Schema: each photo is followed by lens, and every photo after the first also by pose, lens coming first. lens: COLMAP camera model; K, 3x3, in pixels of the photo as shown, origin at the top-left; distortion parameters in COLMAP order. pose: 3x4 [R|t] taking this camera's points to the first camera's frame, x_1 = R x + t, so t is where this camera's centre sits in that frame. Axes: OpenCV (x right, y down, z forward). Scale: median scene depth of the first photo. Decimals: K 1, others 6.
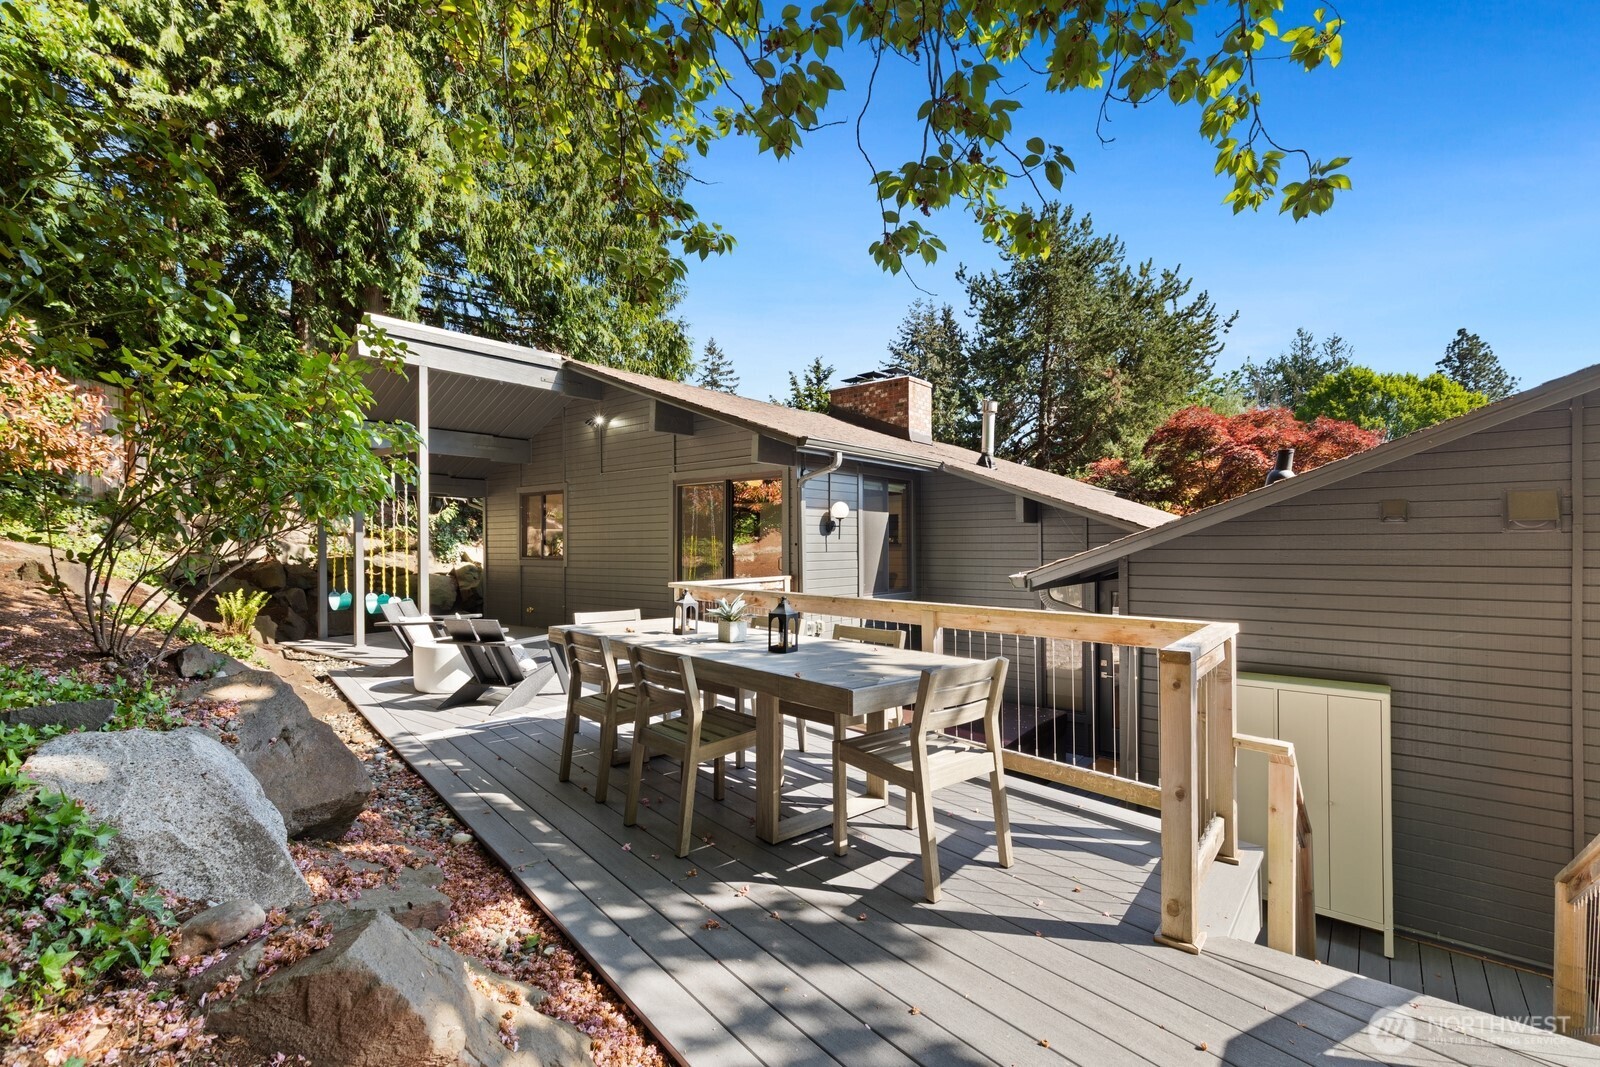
lens RADIAL K [[717.2, 0, 797.3], [0, 717.2, 539.8], [0, 0, 1]] dist [0.003596, 0.000692]
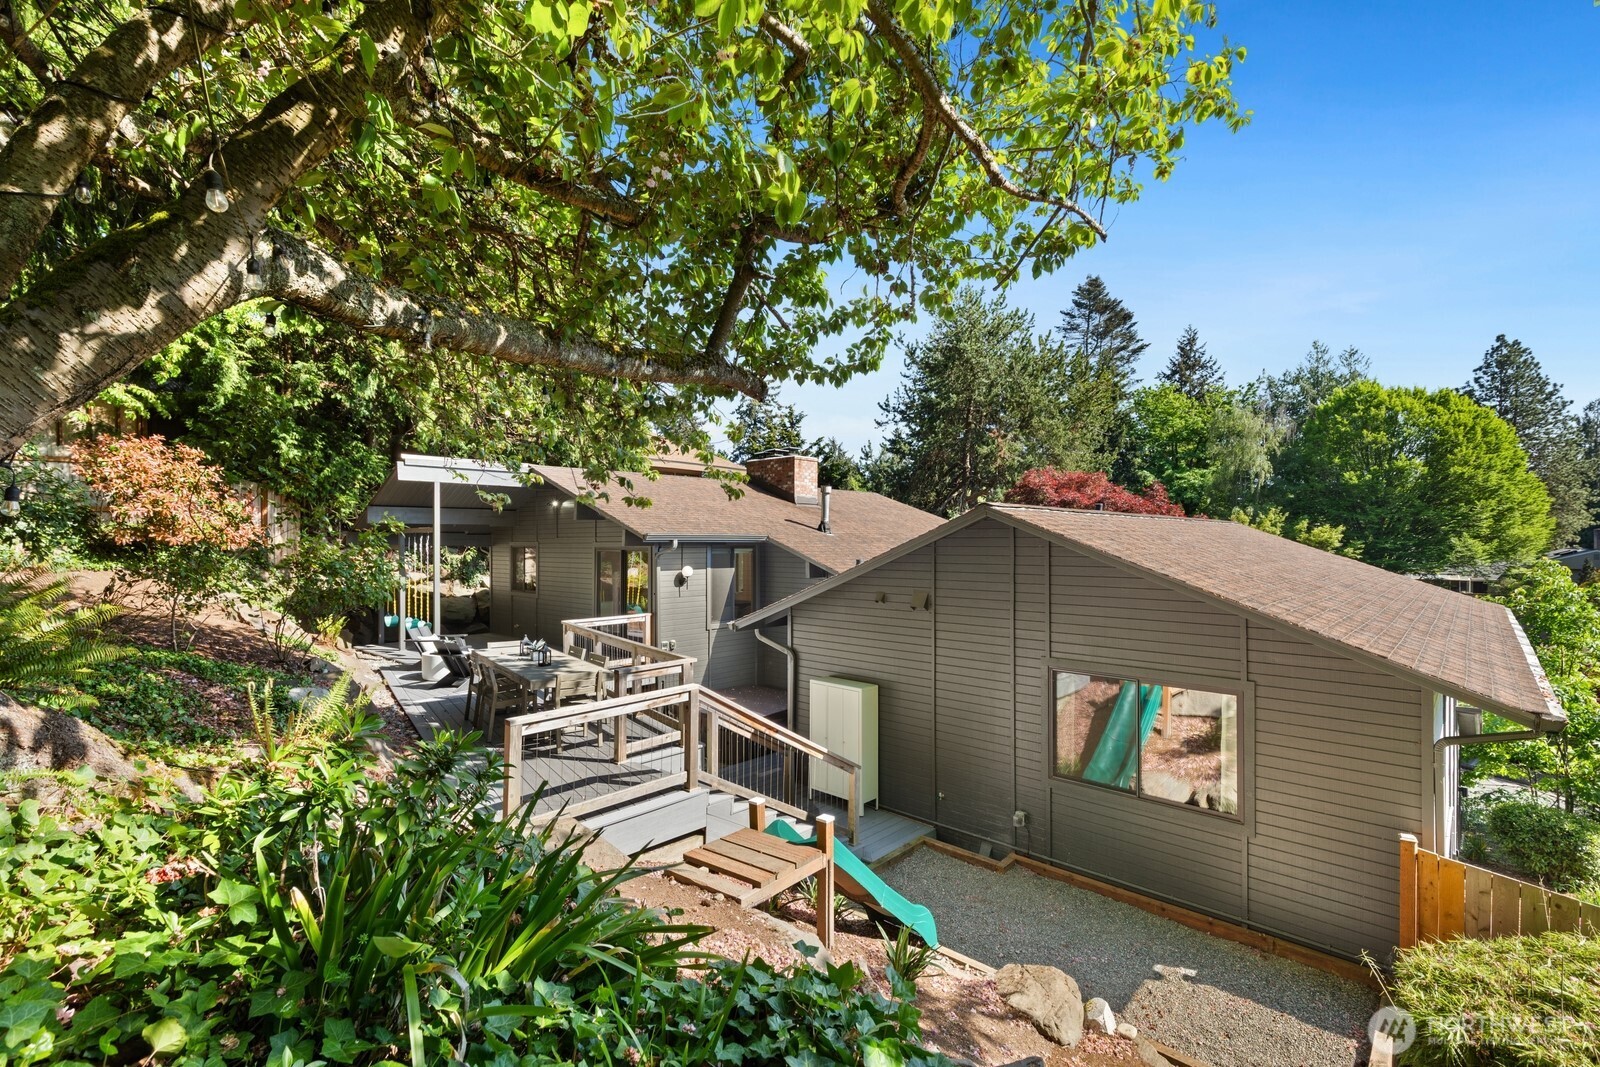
lens RADIAL K [[717.2, 0, 797.3], [0, 717.2, 539.8], [0, 0, 1]] dist [0.003596, 0.000692]
pose [[0.996906, 0.004807, -0.078451, 0.327811], [-0.004550, 0.999984, 0.003454, -0.090541], [0.078466, -0.003086, 0.996912, -0.435519]]
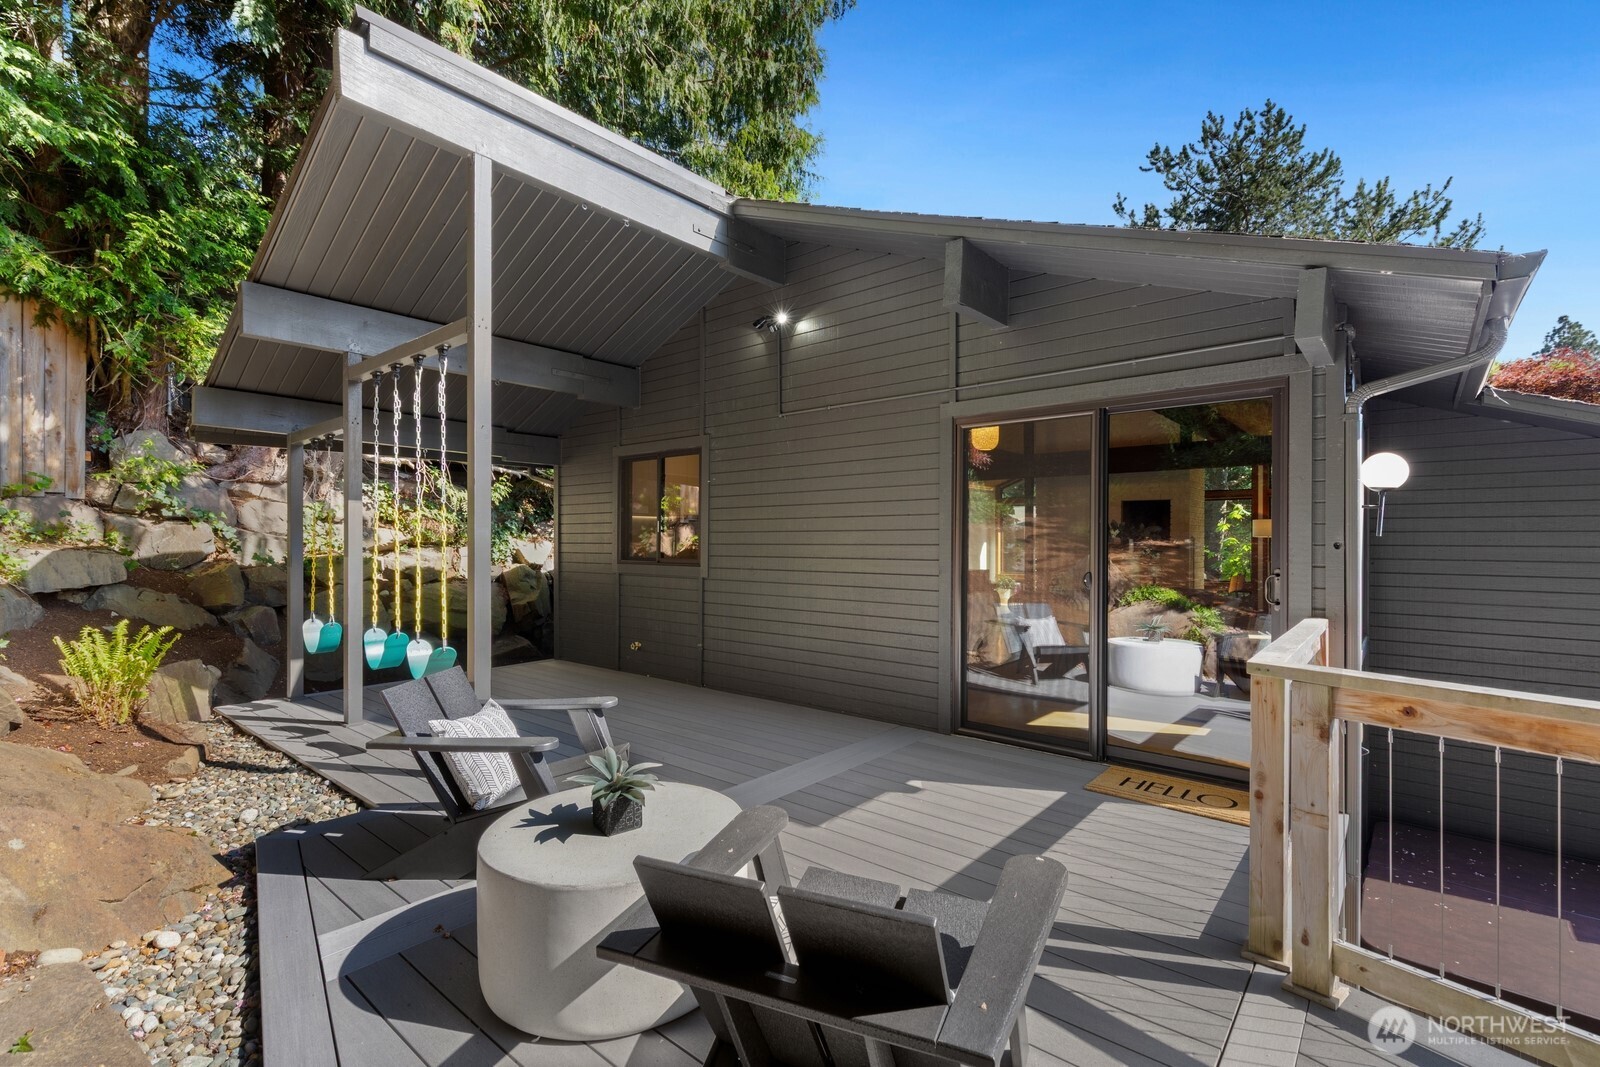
lens RADIAL K [[717.2, 0, 797.3], [0, 717.2, 539.8], [0, 0, 1]] dist [0.003596, 0.000692]
pose [[0.999648, 0.009890, -0.024628, -0.230178], [-0.009830, 0.999948, 0.002557, 0.004231], [0.024652, -0.002314, 0.999693, 0.408562]]
